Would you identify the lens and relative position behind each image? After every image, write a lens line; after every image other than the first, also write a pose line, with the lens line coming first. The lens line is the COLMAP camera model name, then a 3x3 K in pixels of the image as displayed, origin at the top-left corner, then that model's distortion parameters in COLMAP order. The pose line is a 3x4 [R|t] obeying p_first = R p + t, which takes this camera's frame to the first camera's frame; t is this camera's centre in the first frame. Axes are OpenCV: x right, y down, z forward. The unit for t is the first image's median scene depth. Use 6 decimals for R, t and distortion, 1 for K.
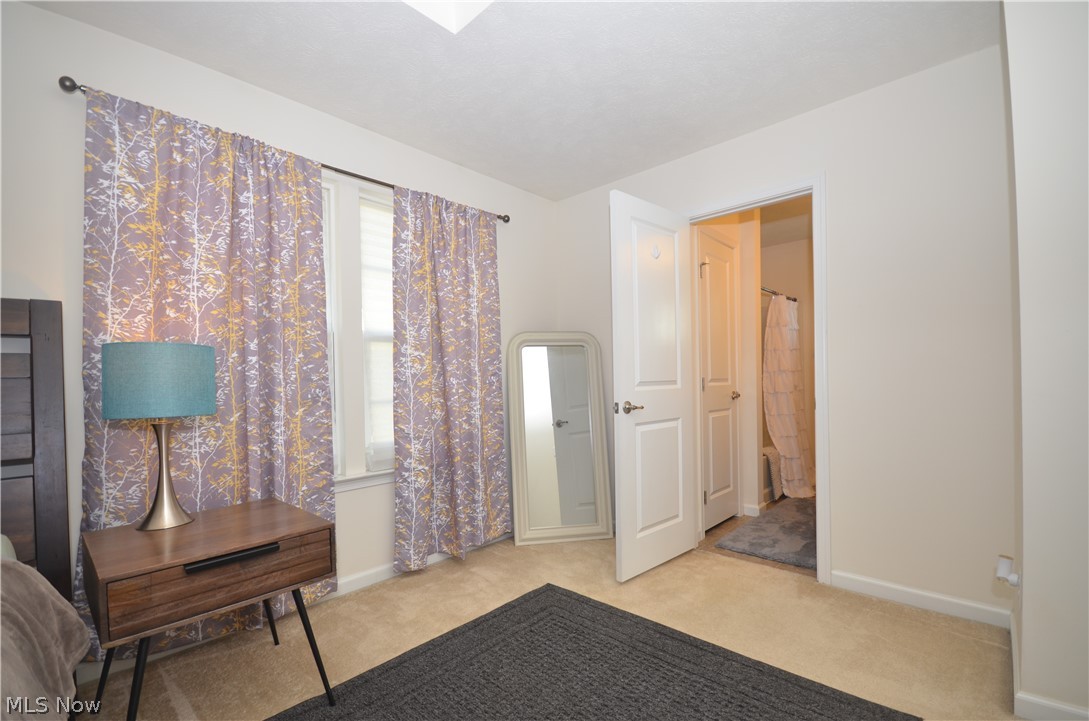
lens RADIAL K [[473.8, 0, 544.0], [0, 473.8, 380.2], [0, 0, 1]] dist [0.006922, -0.009084]
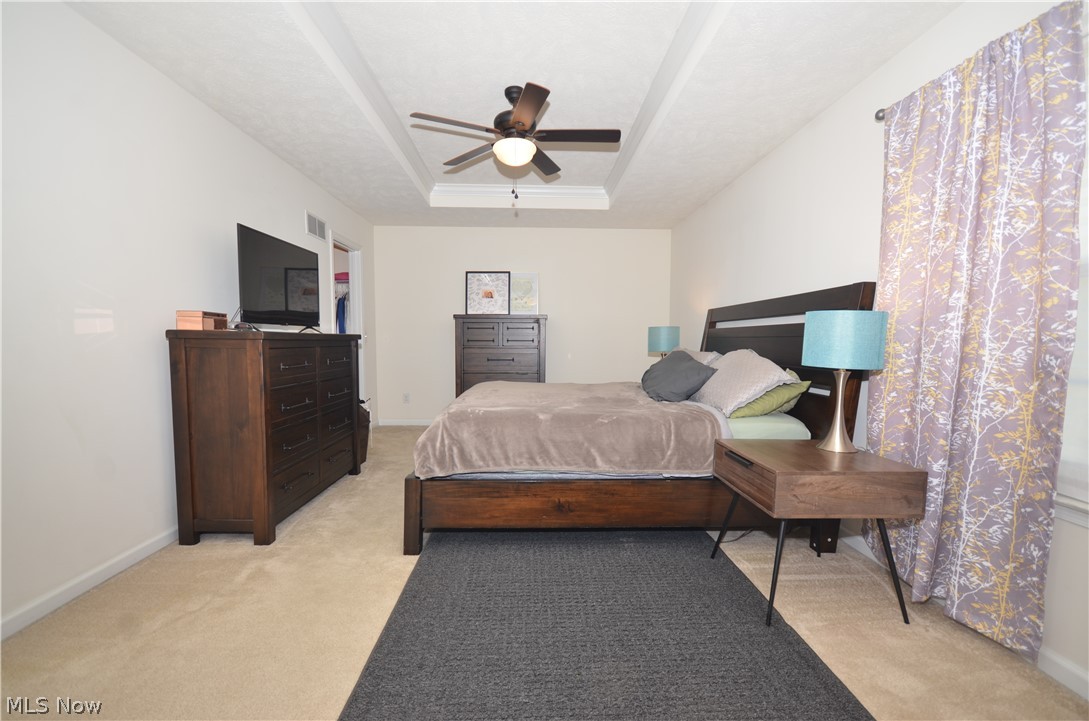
lens RADIAL K [[473.8, 0, 544.0], [0, 473.8, 380.2], [0, 0, 1]] dist [0.006922, -0.009084]
pose [[-0.707549, 0.077104, -0.702445, 0.480316], [0.005430, 0.994594, 0.103702, -0.018377], [0.706643, 0.069560, -0.704143, 0.952044]]
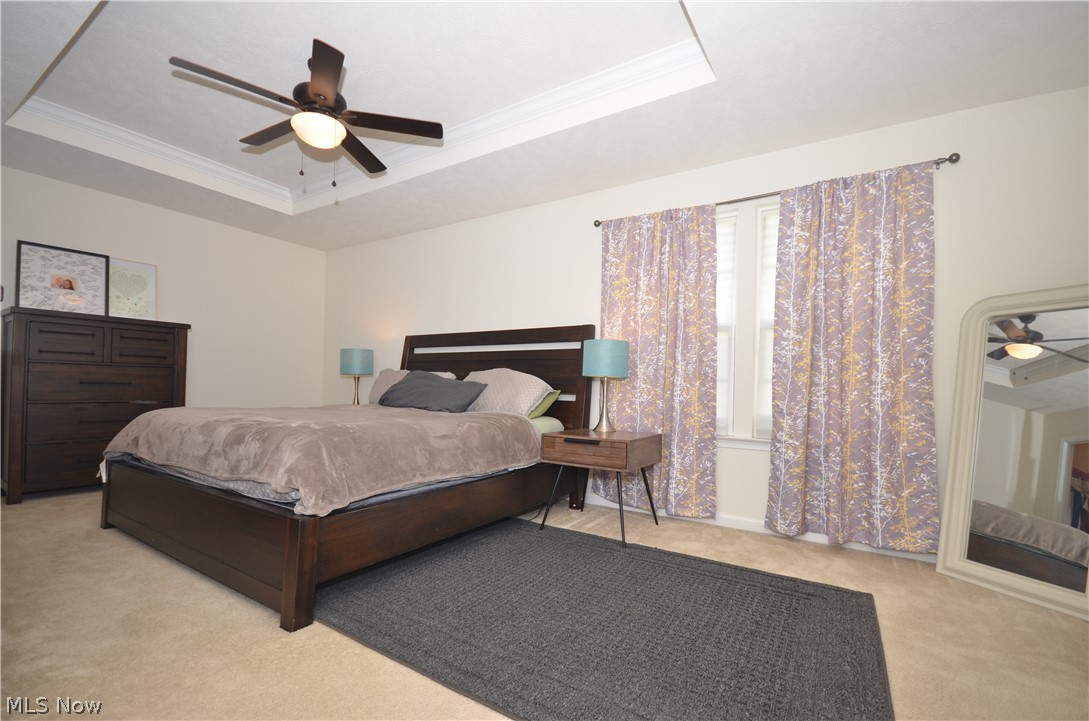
lens RADIAL K [[473.8, 0, 544.0], [0, 473.8, 380.2], [0, 0, 1]] dist [0.006922, -0.009084]
pose [[0.183383, 0.011987, -0.982968, 0.788222], [-0.030254, 0.999521, 0.006545, 0.060108], [0.982576, 0.028539, 0.183658, 0.271215]]
